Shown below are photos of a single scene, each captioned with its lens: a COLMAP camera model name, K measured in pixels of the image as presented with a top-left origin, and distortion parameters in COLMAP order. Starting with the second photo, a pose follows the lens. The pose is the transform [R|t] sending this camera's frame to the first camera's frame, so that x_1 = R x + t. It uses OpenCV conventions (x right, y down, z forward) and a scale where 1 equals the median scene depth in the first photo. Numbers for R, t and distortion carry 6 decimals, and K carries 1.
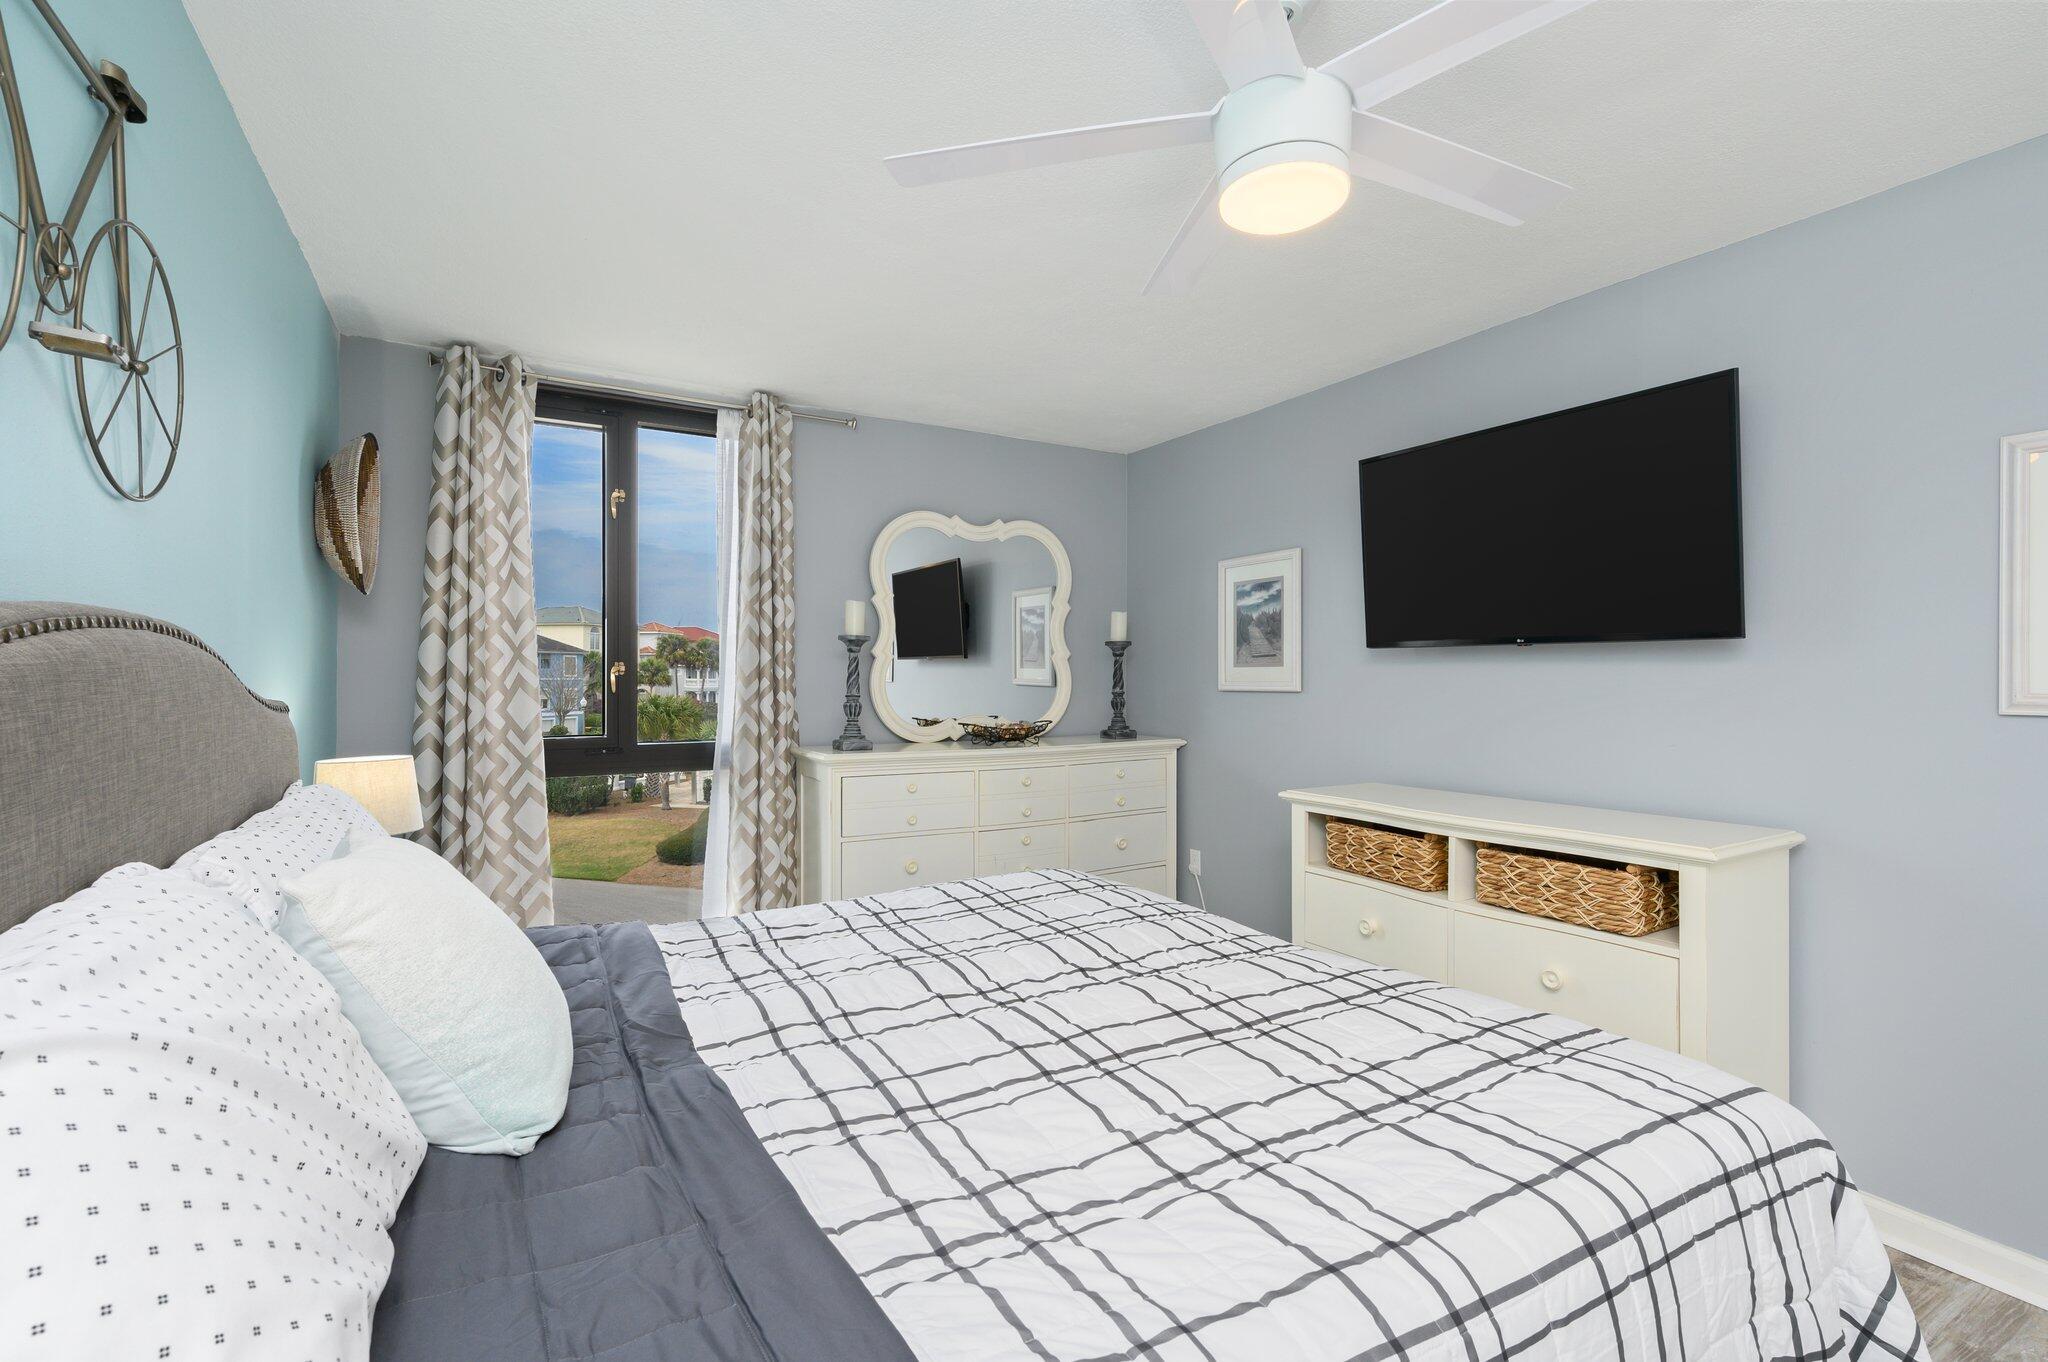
lens RADIAL K [[941.5, 0, 1069.8], [0, 941.5, 682.6], [0, 0, 1]] dist [0.001745, -0.001033]
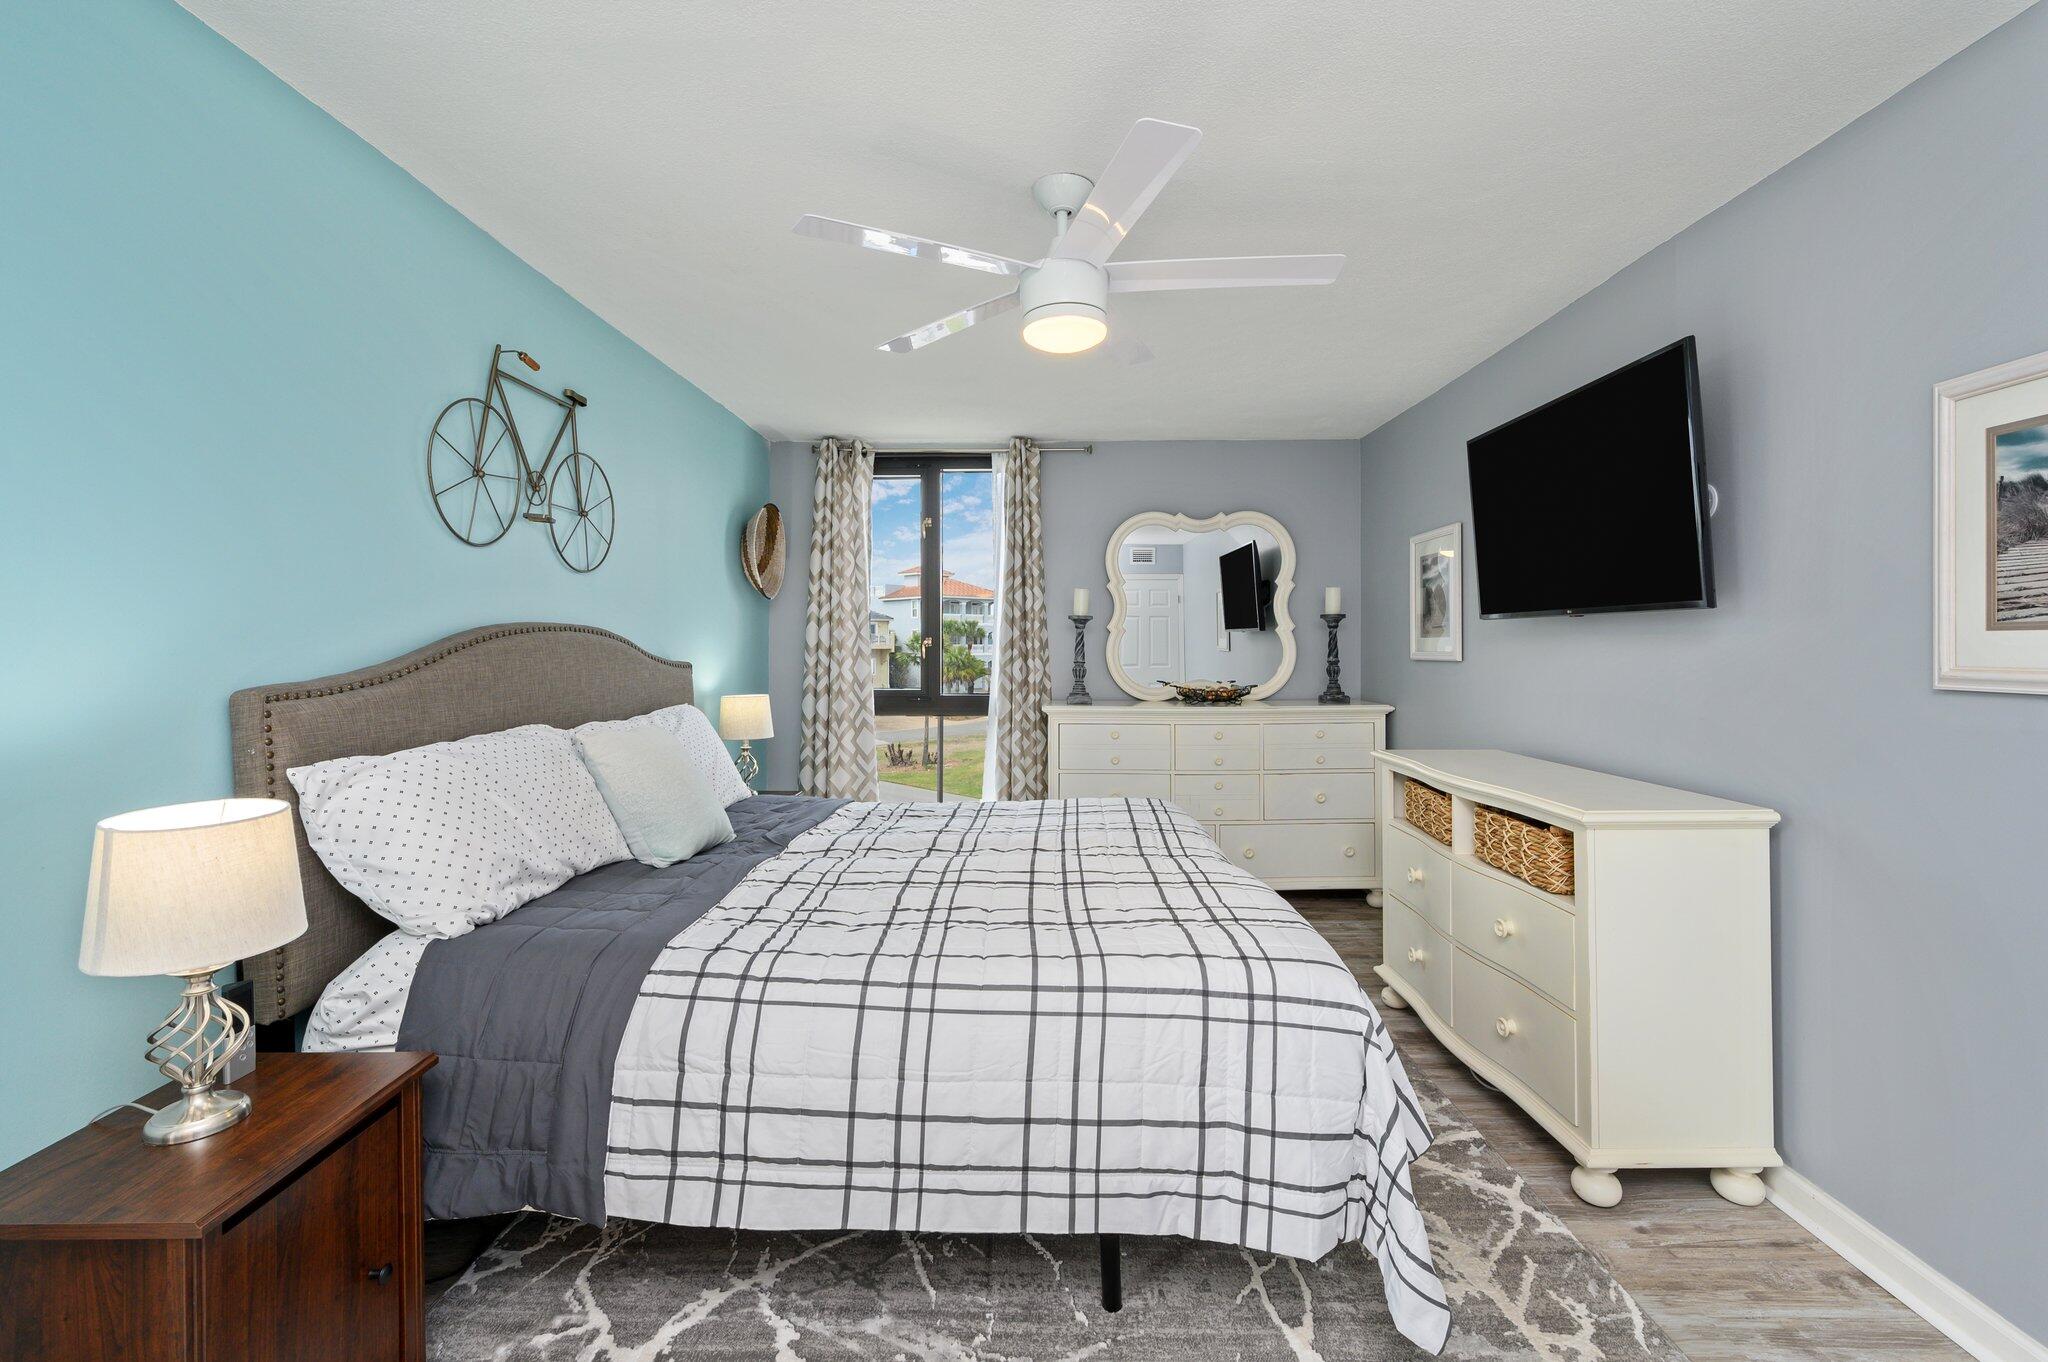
lens RADIAL K [[869.4, 0, 990.2], [0, 869.4, 652.7], [0, 0, 1]] dist [-0.001037, 0.000589]
pose [[0.852262, 0.001241, -0.523114, 0.301038], [-0.000358, 0.999998, 0.001789, -0.001226], [0.523116, -0.001337, 0.852261, -0.086607]]
